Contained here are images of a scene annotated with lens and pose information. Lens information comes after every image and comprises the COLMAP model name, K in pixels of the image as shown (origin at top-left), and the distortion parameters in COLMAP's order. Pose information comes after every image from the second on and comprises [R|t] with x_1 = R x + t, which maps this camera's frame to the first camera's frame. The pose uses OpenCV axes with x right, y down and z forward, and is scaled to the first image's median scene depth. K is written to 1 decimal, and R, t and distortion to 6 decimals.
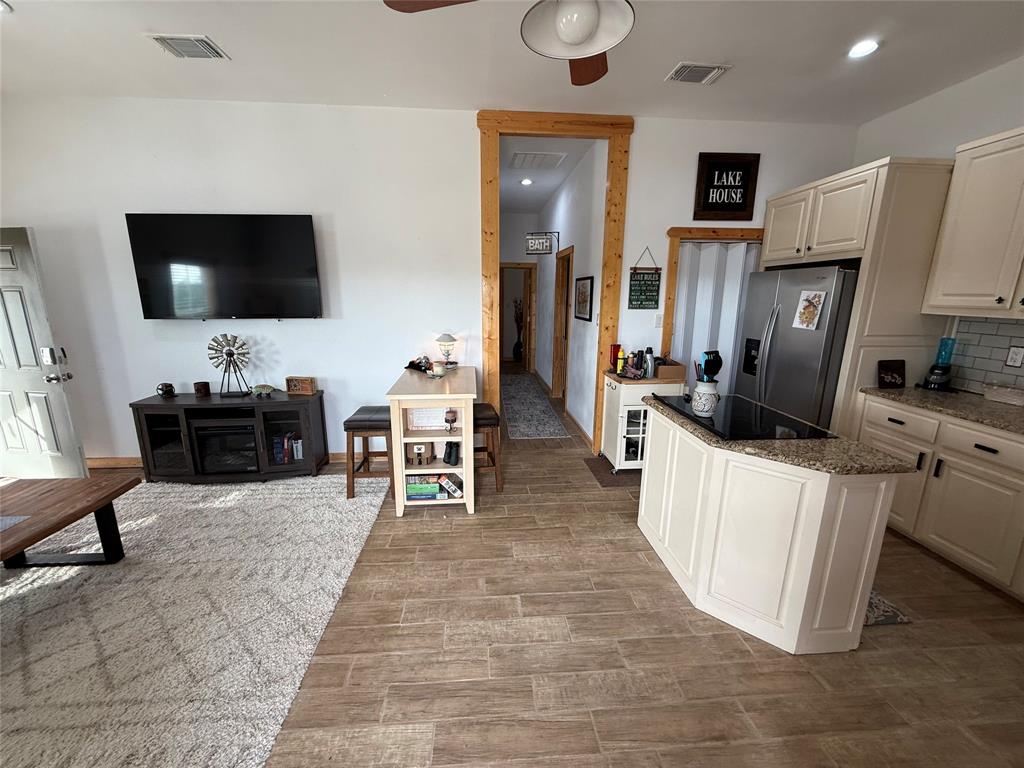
lens RADIAL K [[408.3, 0, 507.9], [0, 408.3, 382.5], [0, 0, 1]] dist [0.002302, -0.000698]
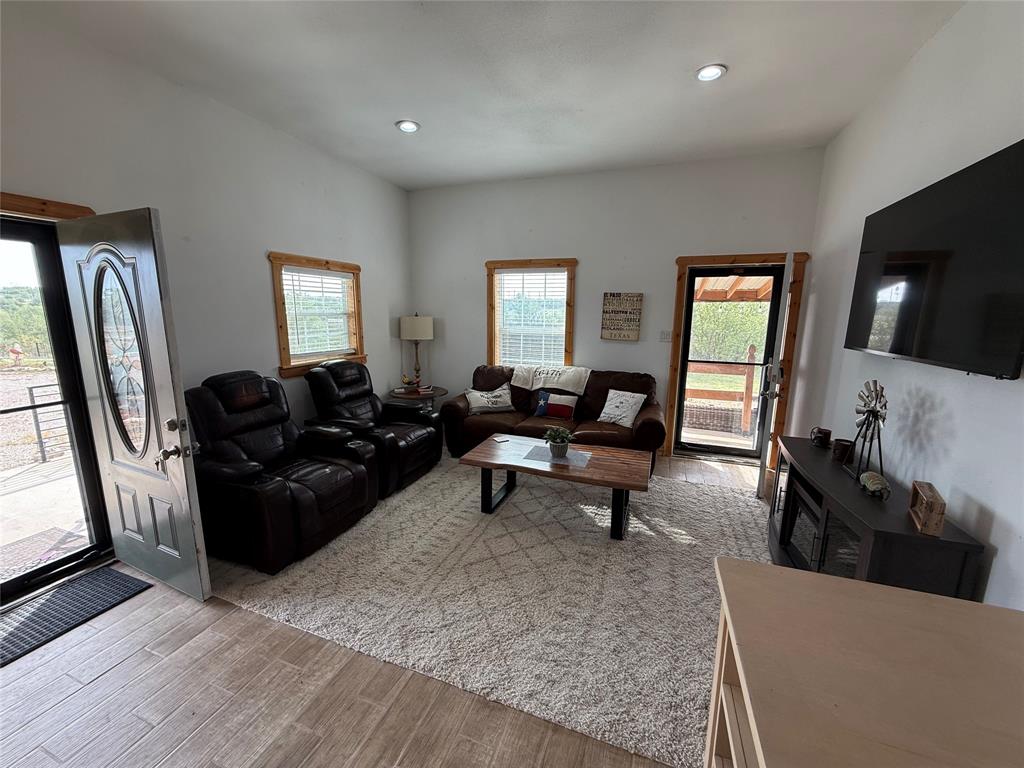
lens RADIAL K [[408.3, 0, 510.7], [0, 408.3, 384.0], [0, 0, 1]] dist [0.002302, -0.000698]
pose [[-0.413857, 0.155219, -0.897011, 0.113016], [-0.204938, 0.944177, 0.257934, -0.158948], [0.886974, 0.290580, -0.358944, 0.716929]]
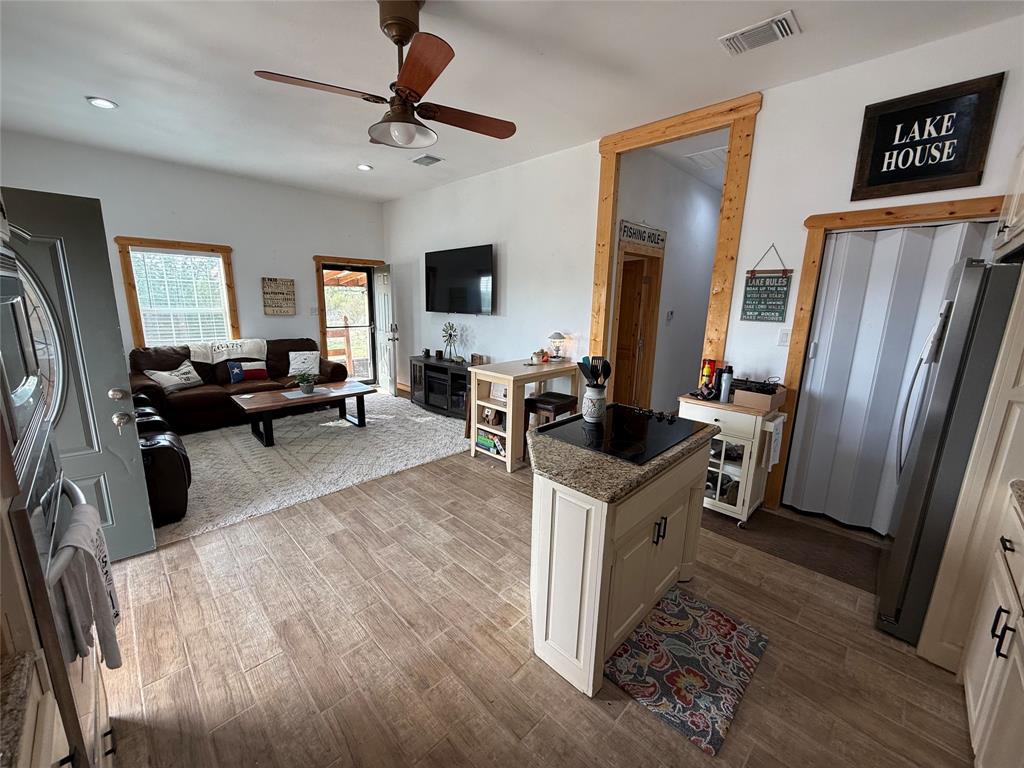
lens RADIAL K [[408.3, 0, 507.1], [0, 408.3, 382.1], [0, 0, 1]] dist [0.002302, -0.000698]
pose [[0.648025, 0.162930, -0.743987, 0.690303], [-0.179110, 0.982055, 0.059058, -0.021572], [0.740259, 0.094984, 0.665579, 0.112934]]
